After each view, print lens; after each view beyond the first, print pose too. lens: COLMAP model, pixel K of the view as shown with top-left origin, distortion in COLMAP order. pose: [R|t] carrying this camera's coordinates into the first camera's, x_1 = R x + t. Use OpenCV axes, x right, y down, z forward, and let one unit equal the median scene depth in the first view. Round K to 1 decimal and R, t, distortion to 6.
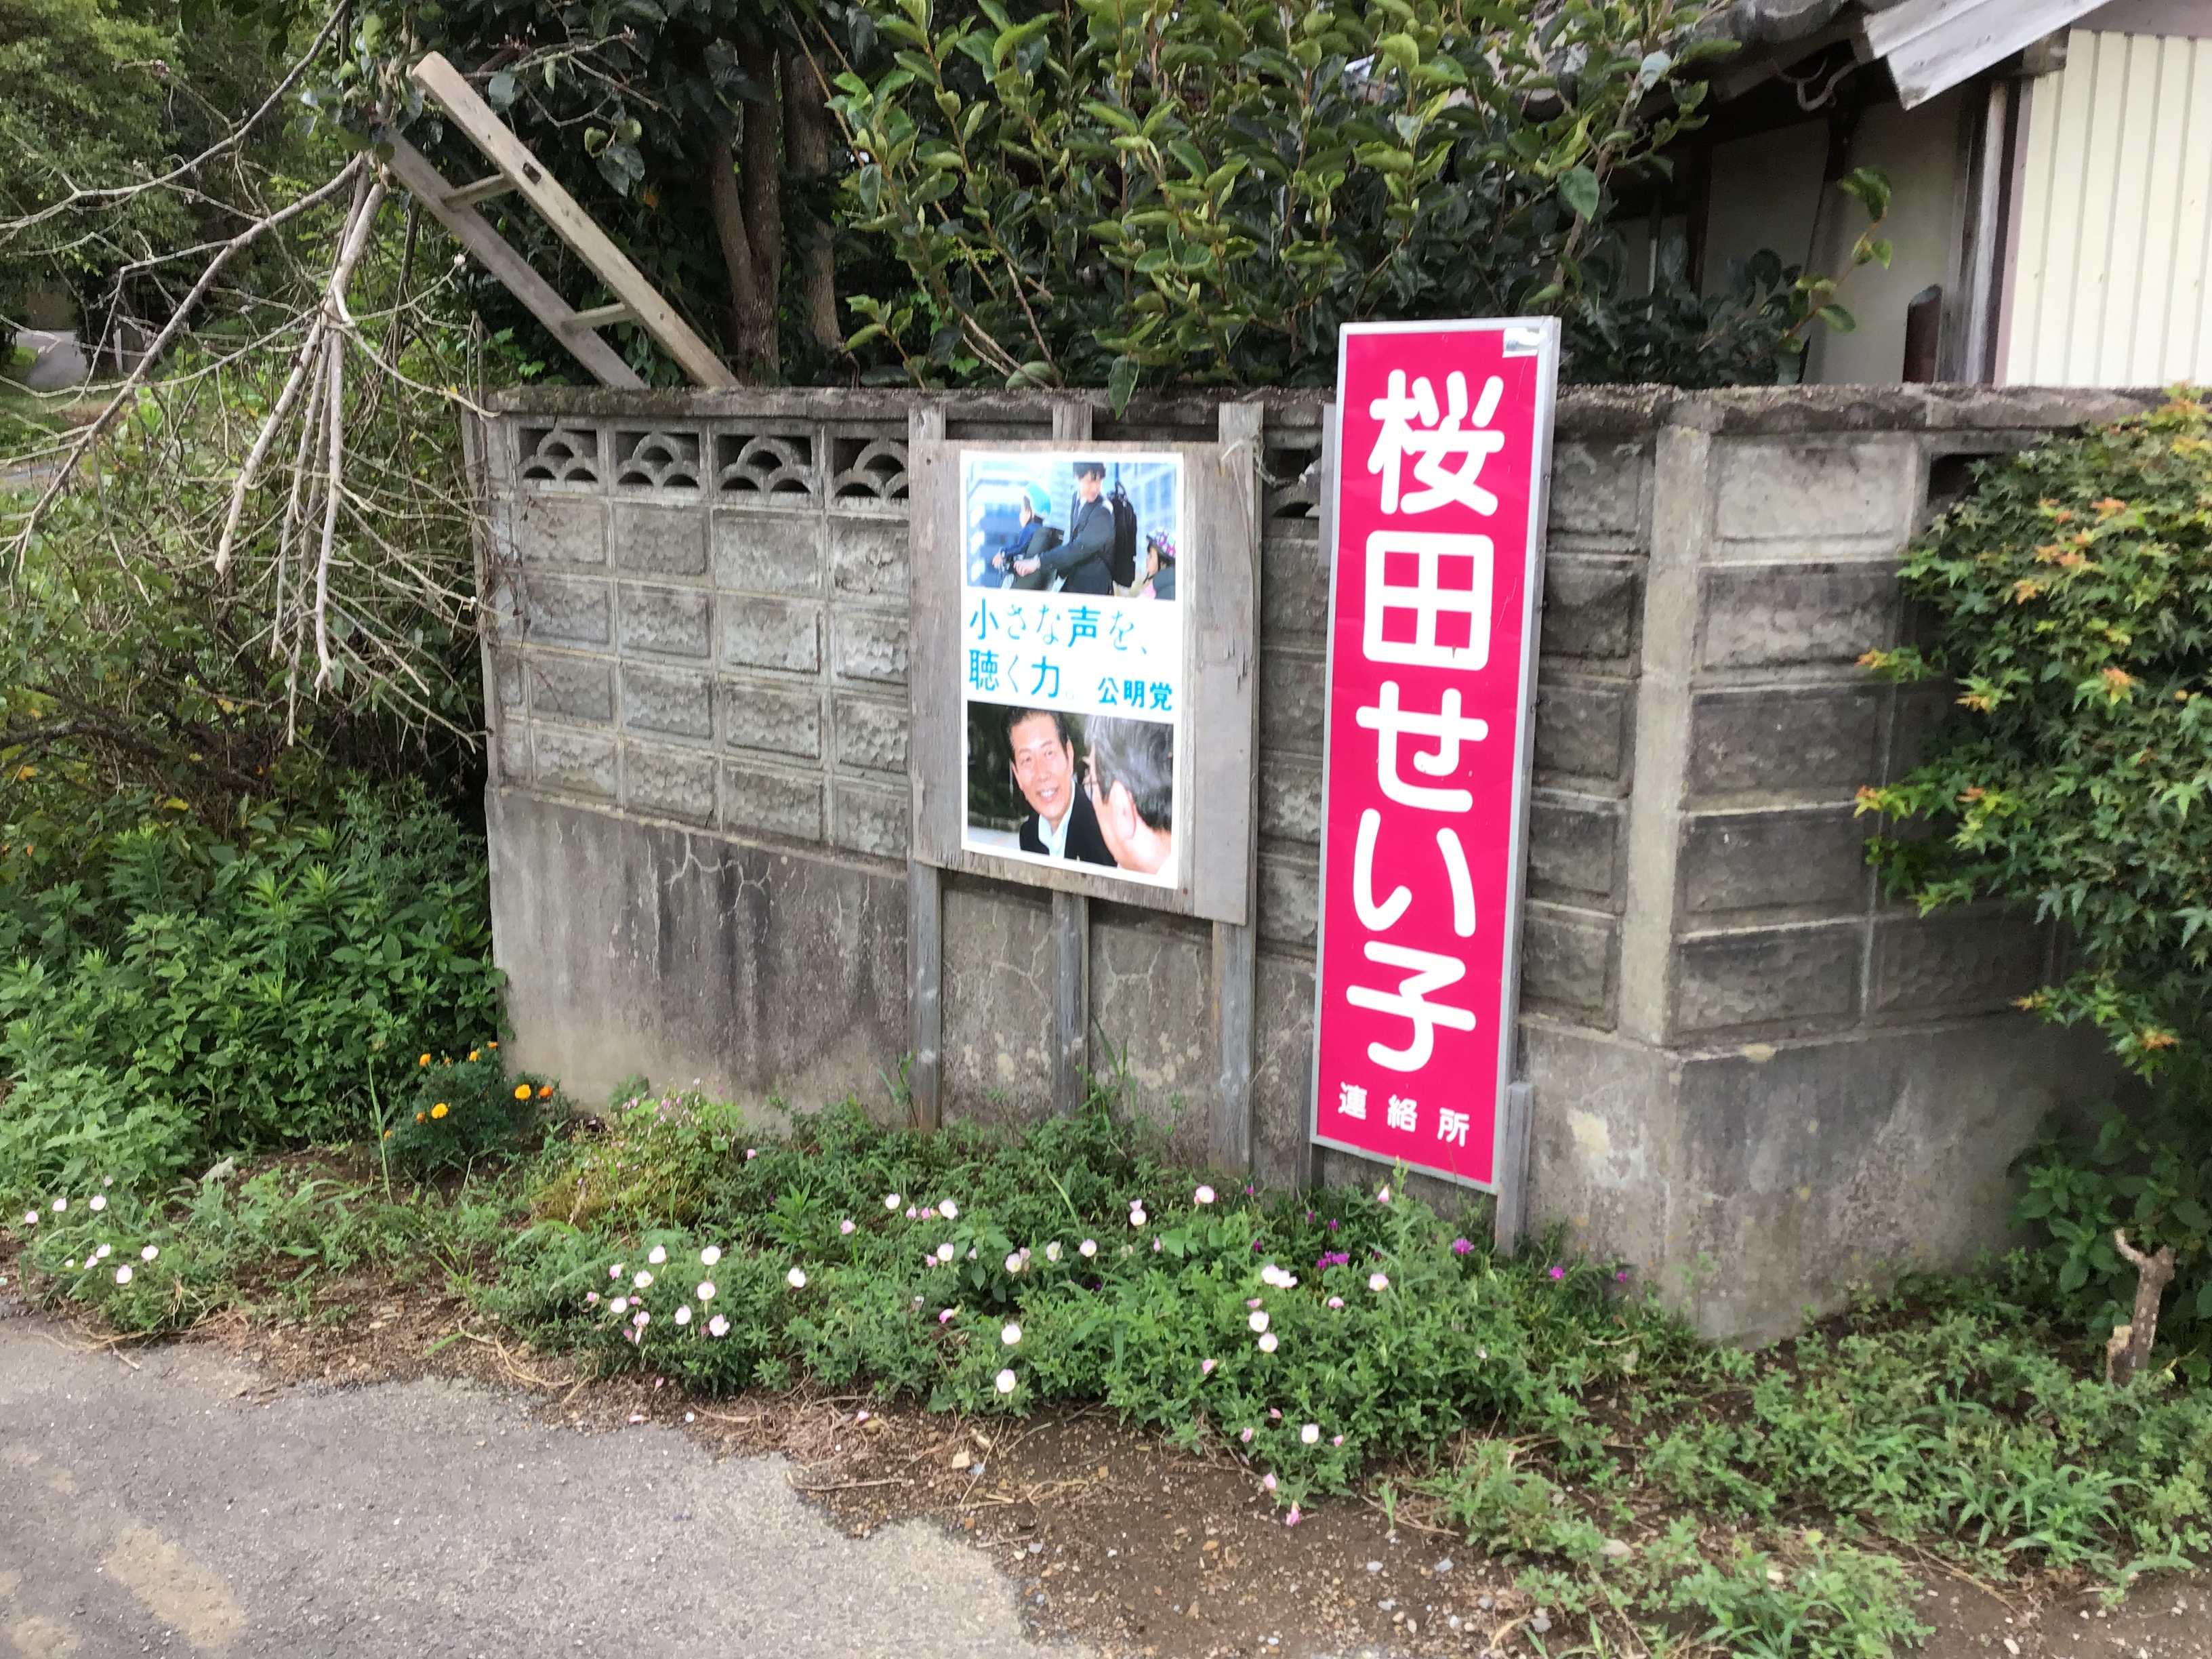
lens RADIAL K [[2045.4, 0, 1100.2], [0, 2045.4, 824.6], [0, 0, 1]] dist [0.154212, -0.337236]
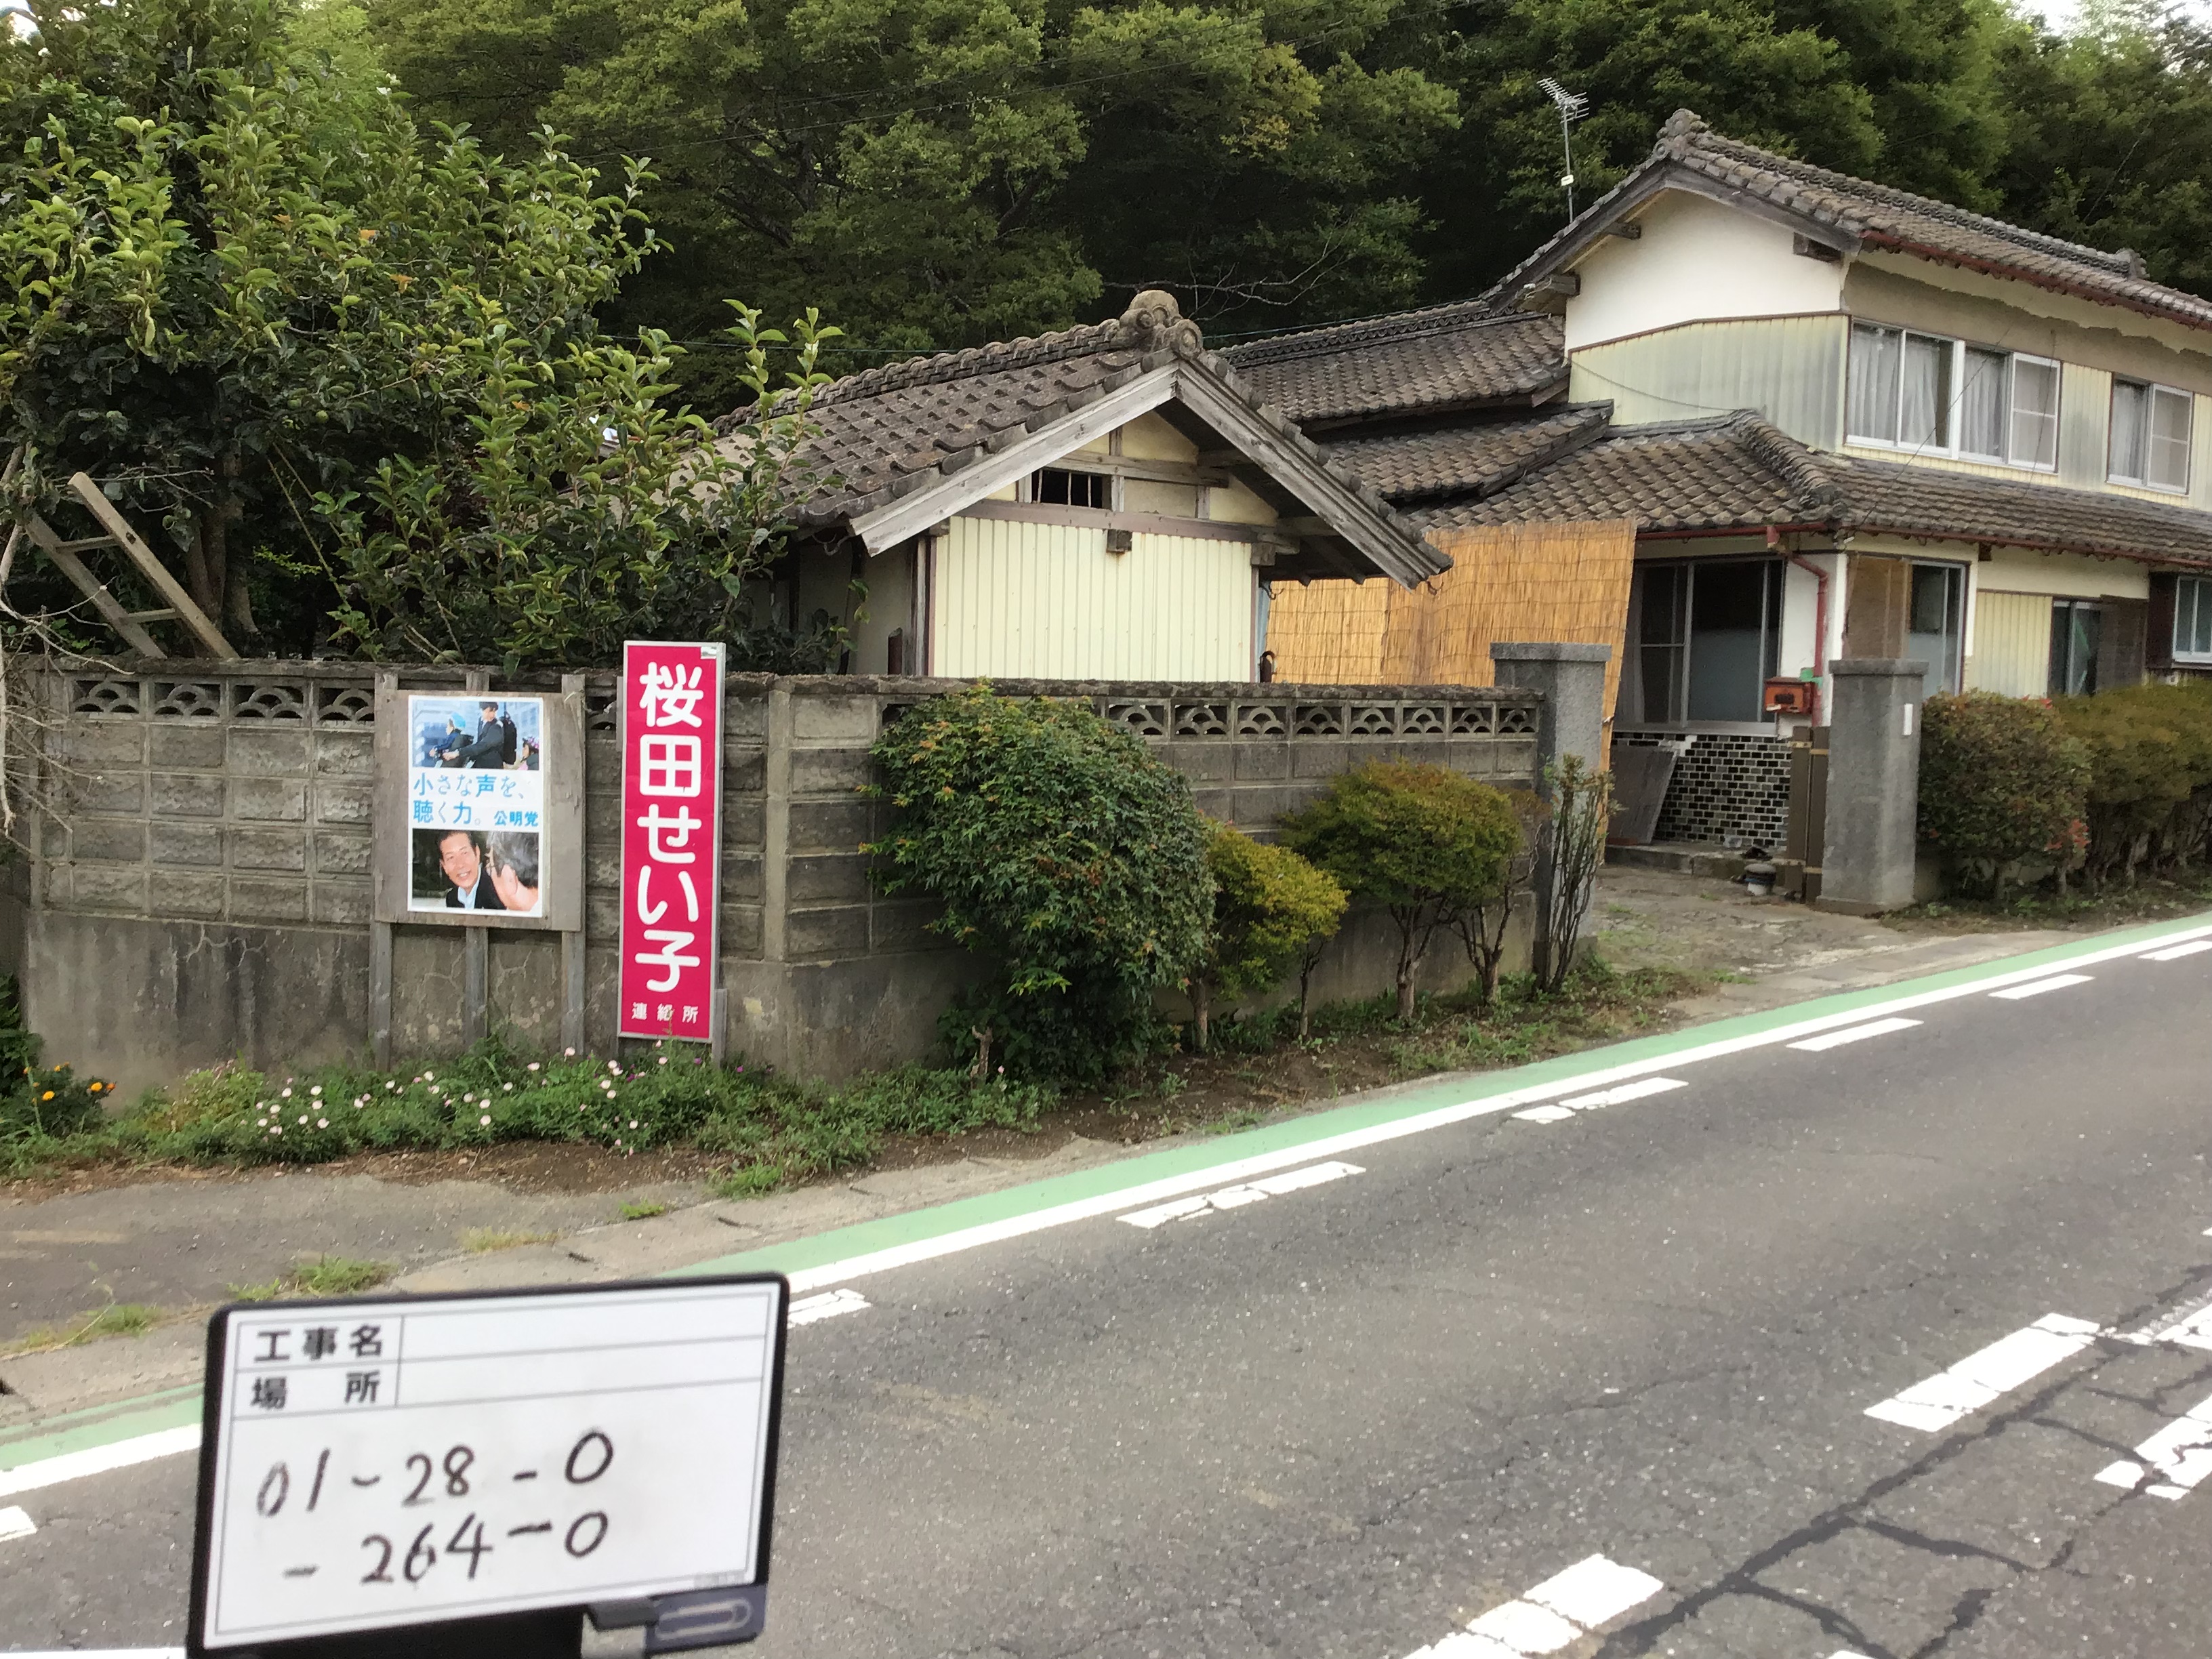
lens RADIAL K [[2045.4, 0, 1100.2], [0, 2045.4, 824.6], [0, 0, 1]] dist [0.154212, -0.337236]
pose [[0.922382, -0.010108, 0.386148, -0.250245], [0.058709, 0.991713, -0.114277, 0.216843], [-0.381792, 0.128077, 0.915331, -1.101821]]
